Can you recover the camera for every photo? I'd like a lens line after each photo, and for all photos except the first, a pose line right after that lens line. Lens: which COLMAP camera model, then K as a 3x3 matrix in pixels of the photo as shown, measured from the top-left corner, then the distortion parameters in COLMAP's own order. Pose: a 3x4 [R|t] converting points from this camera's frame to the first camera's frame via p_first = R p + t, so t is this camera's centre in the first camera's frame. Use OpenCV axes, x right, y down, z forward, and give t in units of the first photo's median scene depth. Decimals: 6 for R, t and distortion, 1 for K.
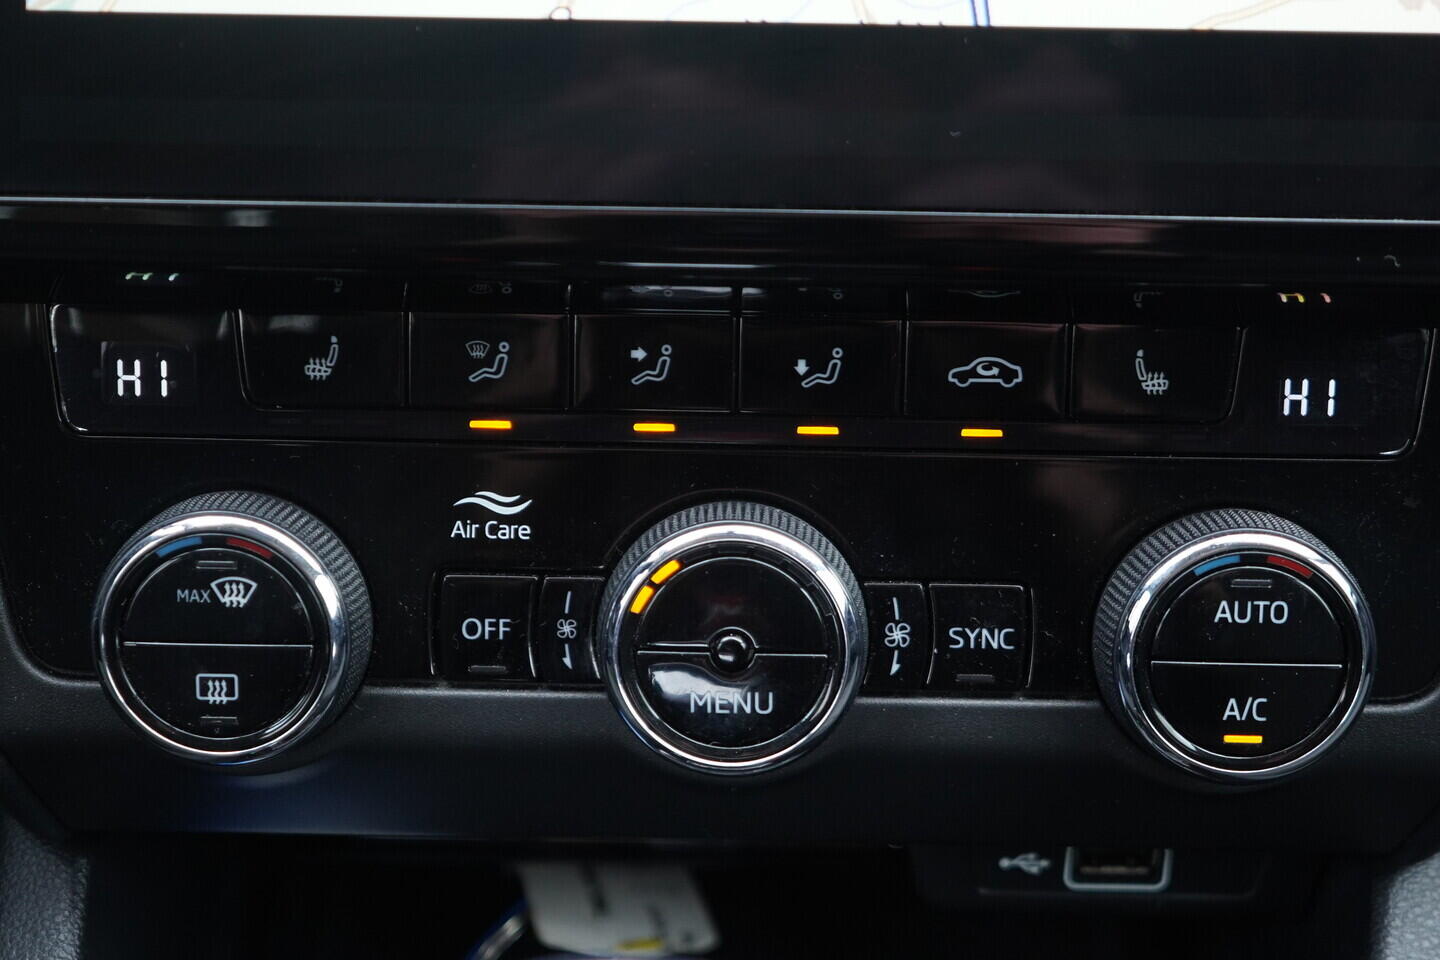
lens RADIAL K [[1494.2, 0, 734.0], [0, 1494.2, 473.2], [0, 0, 1]] dist [-0.013030, 0.000000]
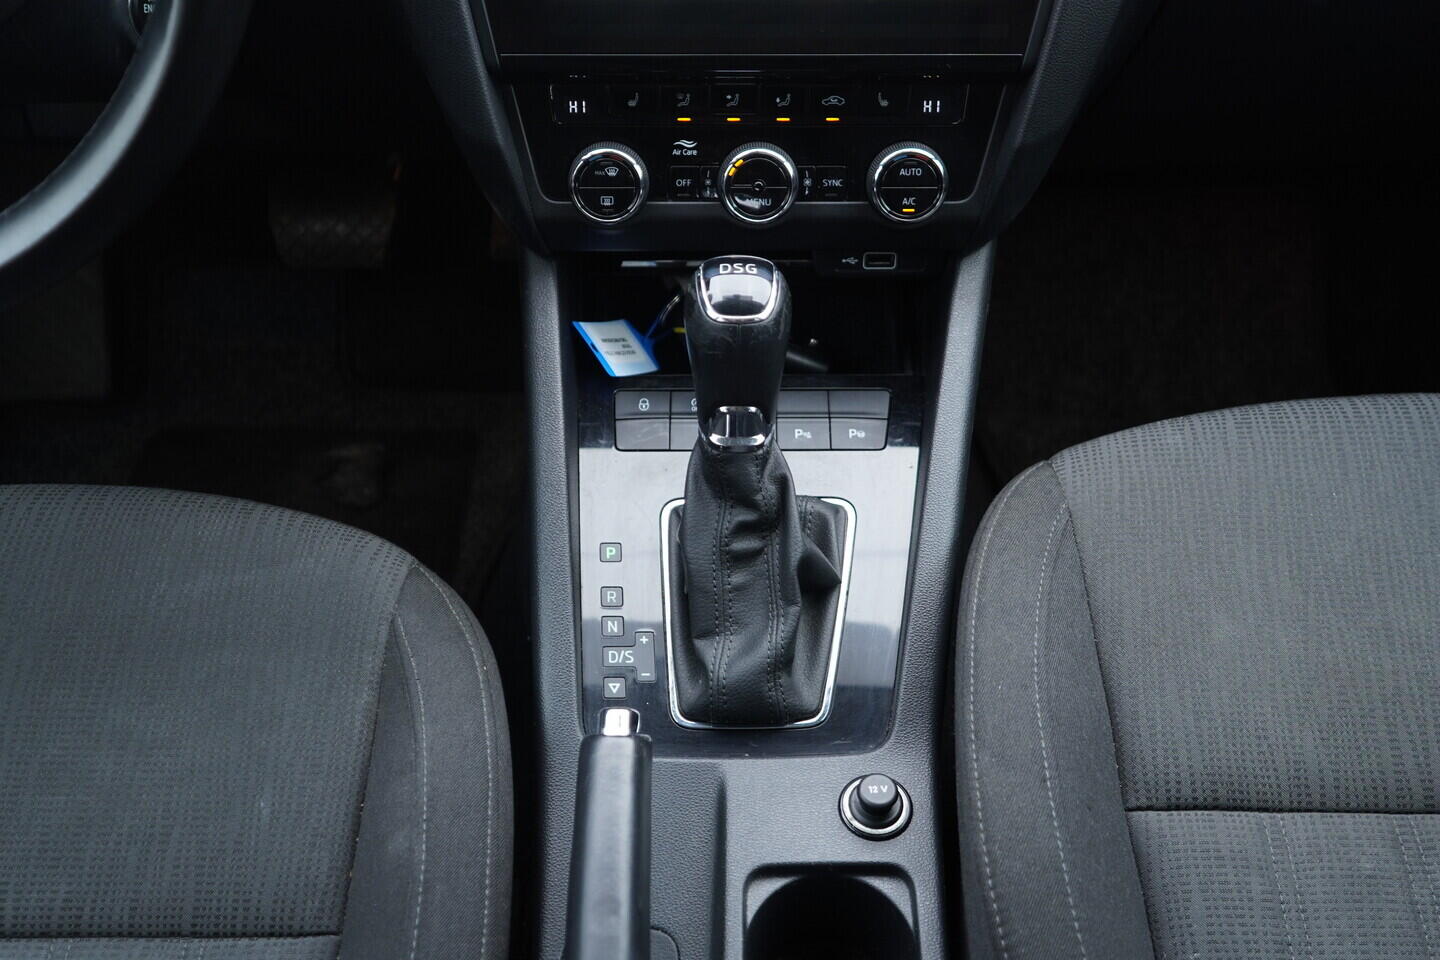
lens RADIAL K [[1494.2, 0, 734.4], [0, 1494.2, 483.9], [0, 0, 1]] dist [-0.013030, 0.000000]
pose [[0.998993, -0.026890, 0.035917, -0.191978], [0.018801, 0.977720, 0.209072, 0.067197], [-0.040739, -0.208186, 0.977241, -2.399517]]
